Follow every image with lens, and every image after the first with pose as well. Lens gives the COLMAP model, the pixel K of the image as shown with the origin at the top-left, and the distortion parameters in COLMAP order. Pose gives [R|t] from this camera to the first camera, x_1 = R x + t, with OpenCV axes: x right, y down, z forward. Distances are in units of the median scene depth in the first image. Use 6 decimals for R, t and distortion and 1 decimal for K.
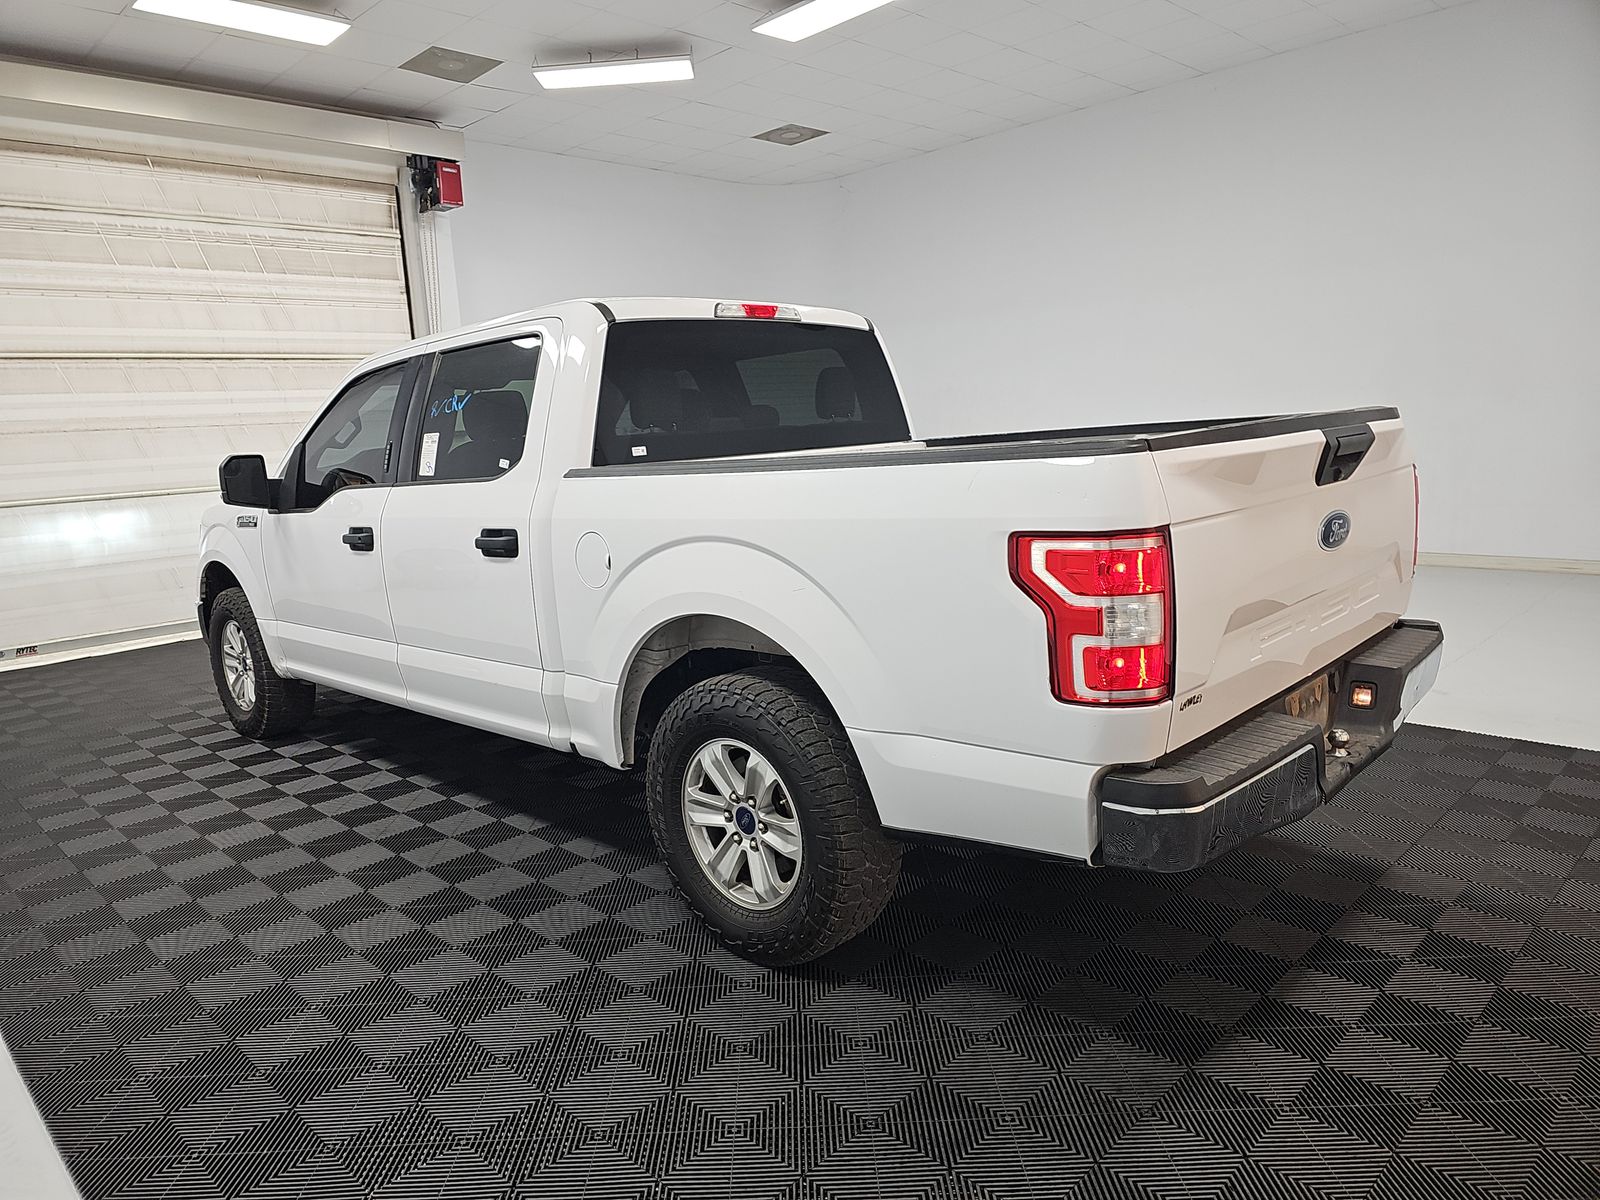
lens RADIAL K [[1089.6, 0, 791.5], [0, 1089.6, 595.0], [0, 0, 1]] dist [0.035544, -0.032457]
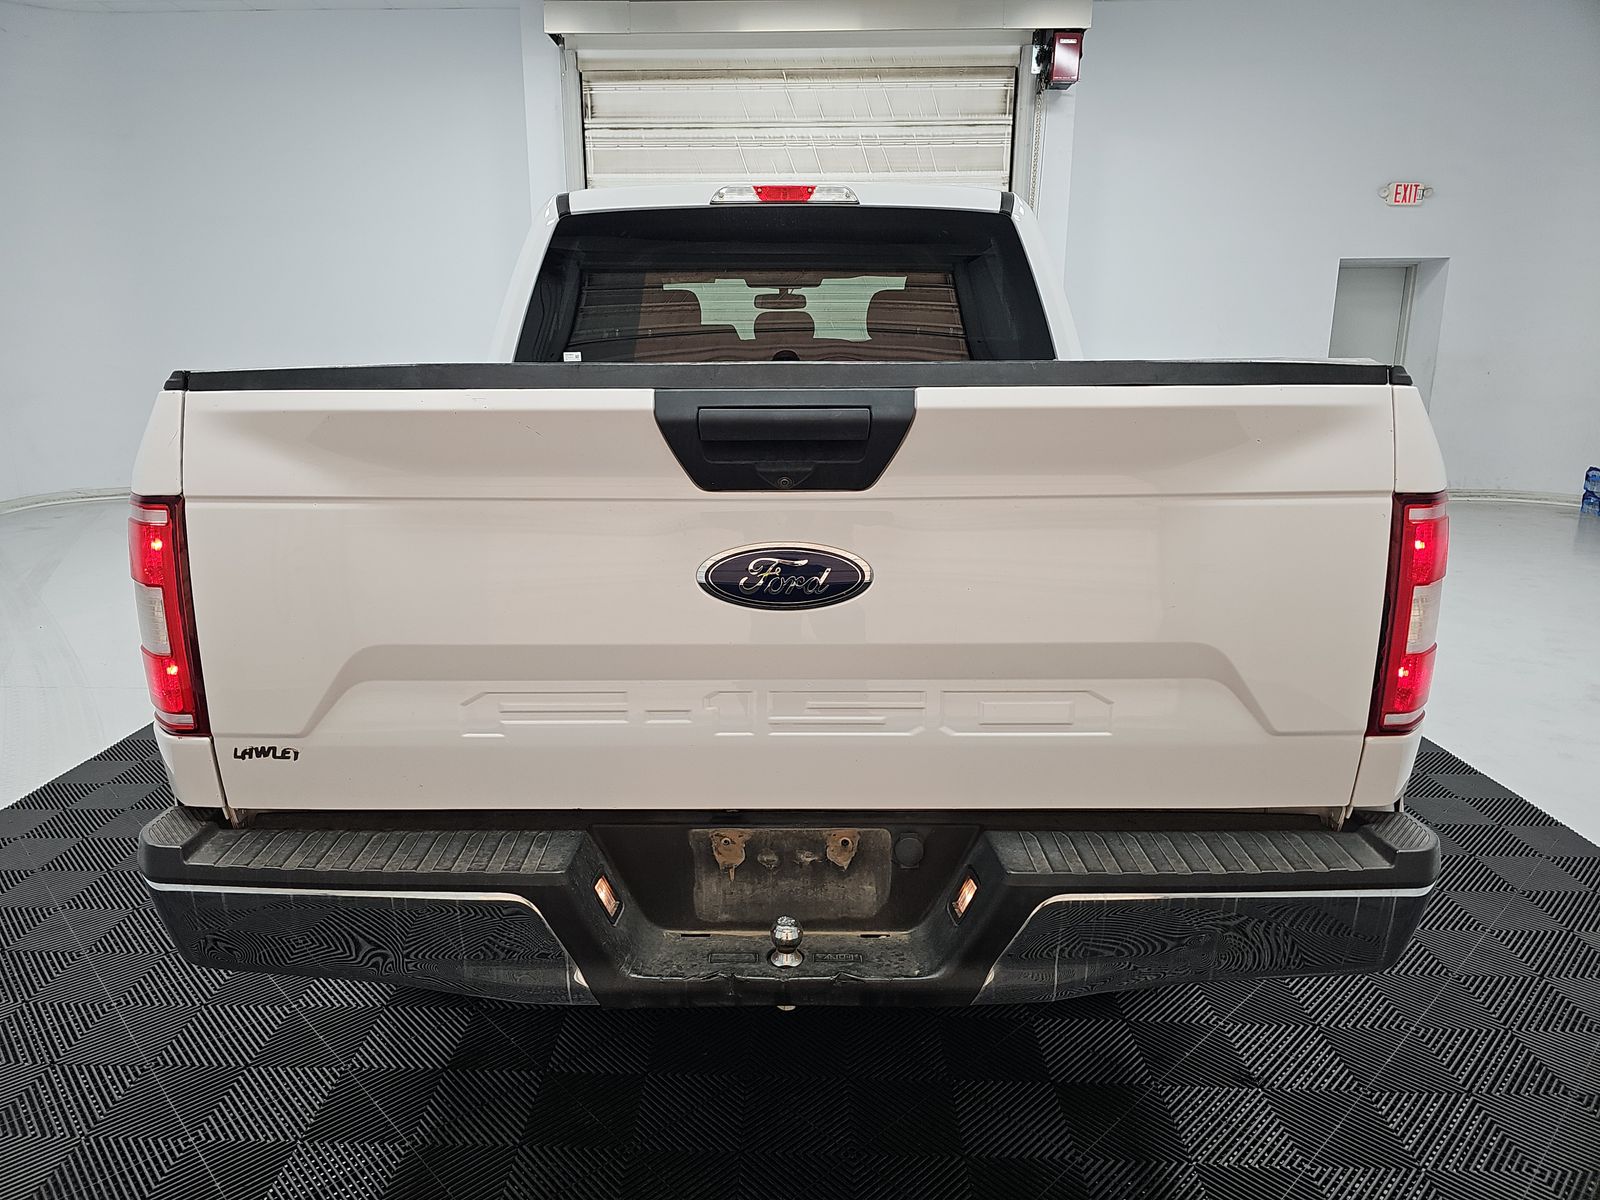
lens RADIAL K [[1089.6, 0, 780.4], [0, 1089.6, 589.0], [0, 0, 1]] dist [0.035544, -0.032457]
pose [[0.694077, 0.206091, -0.689771, 0.293365], [-0.145437, 0.978532, 0.146022, -0.044352], [0.705057, -0.001032, 0.709150, 0.206329]]
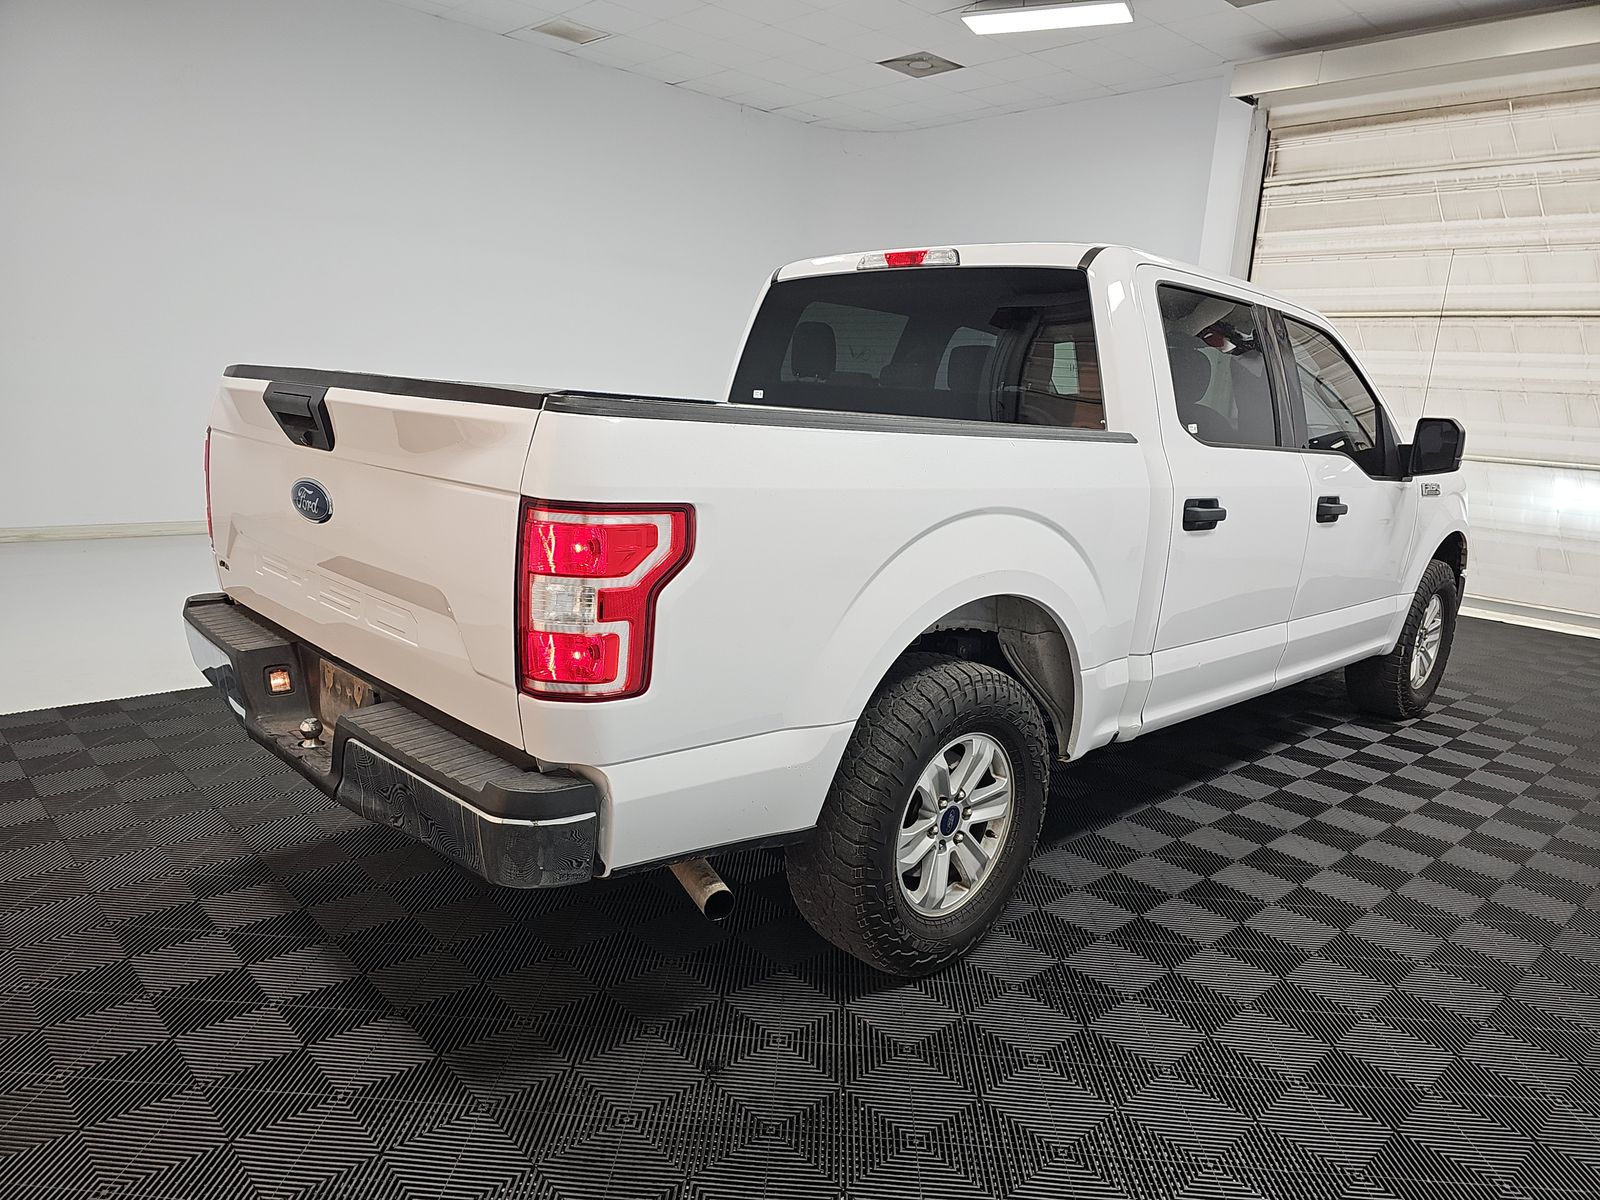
lens RADIAL K [[1089.6, 0, 783.0], [0, 1089.6, 621.1], [0, 0, 1]] dist [0.035544, -0.032457]
pose [[-0.057262, 0.260637, -0.963737, 0.465447], [-0.207985, 0.941027, 0.266852, -0.097556], [0.976455, 0.215723, 0.000323, 0.476791]]
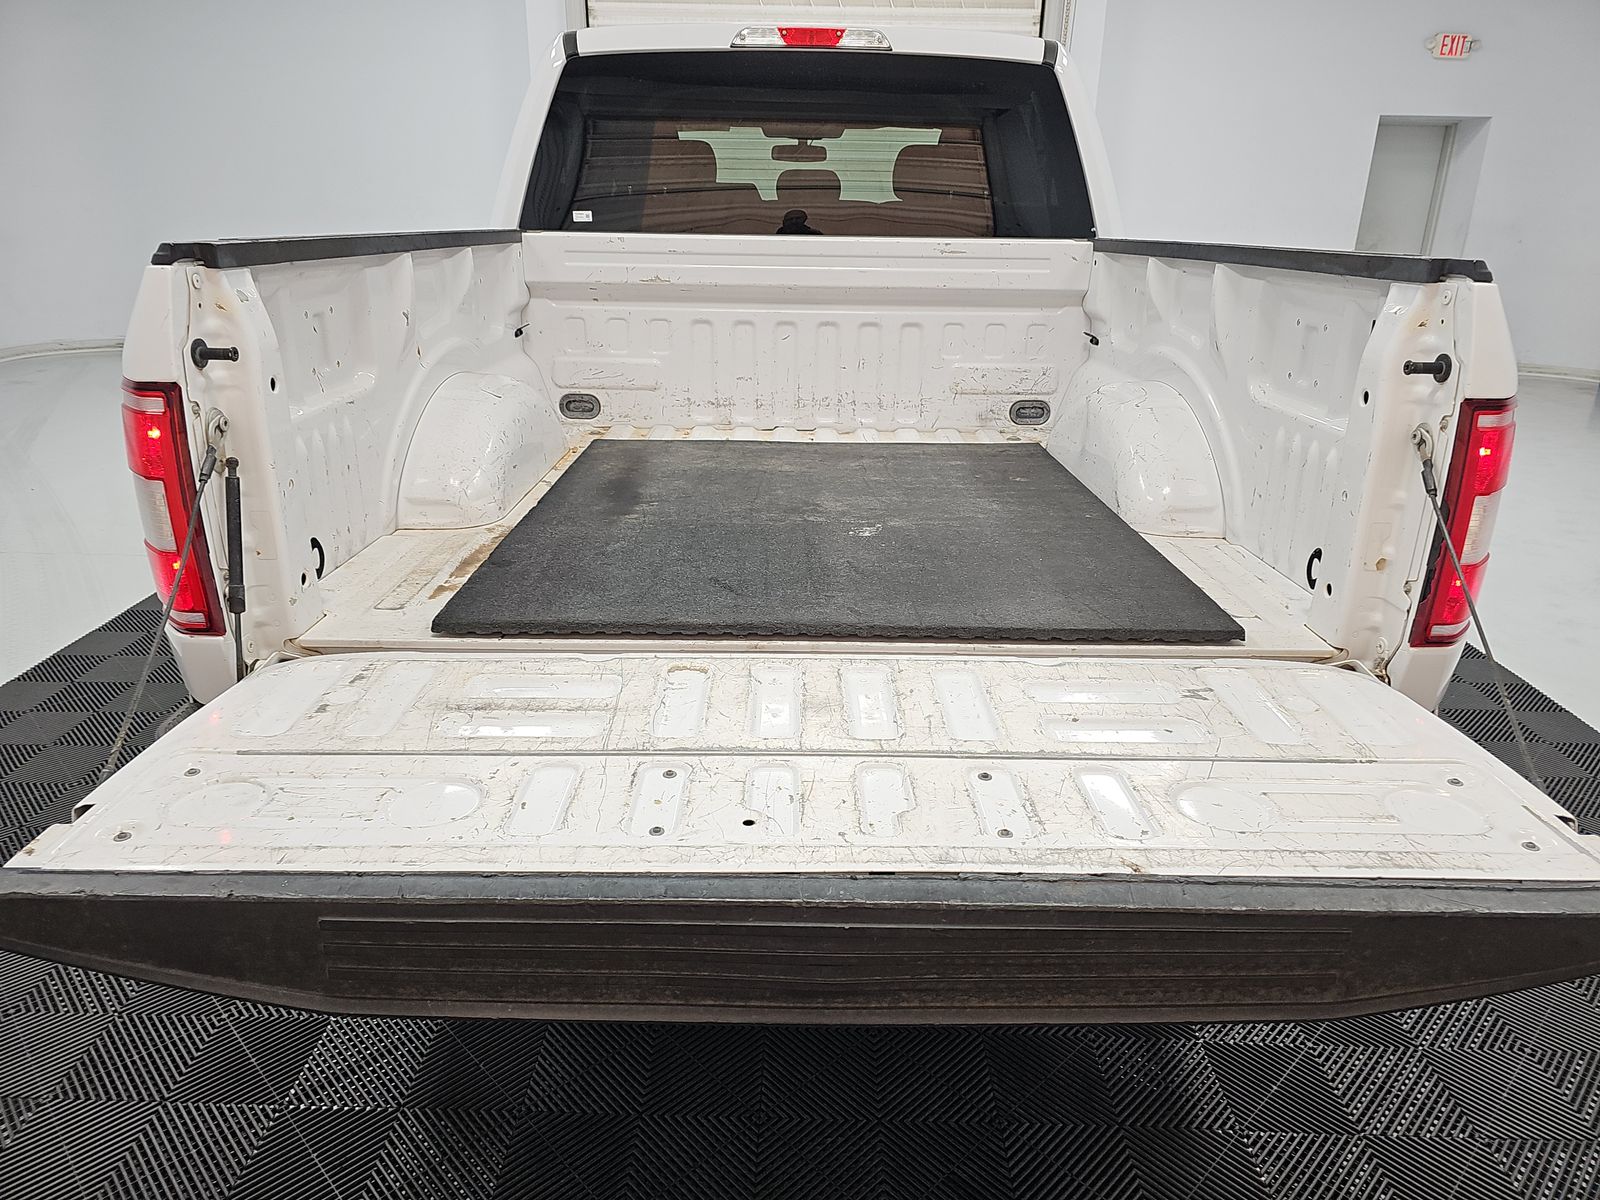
lens RADIAL K [[1089.6, 0, 810.9], [0, 1089.6, 594.1], [0, 0, 1]] dist [0.035544, -0.032457]
pose [[0.705564, 0.302053, -0.641048, 0.283391], [-0.162257, 0.949438, 0.268776, -0.048515], [0.689820, -0.085624, 0.718900, 0.208128]]
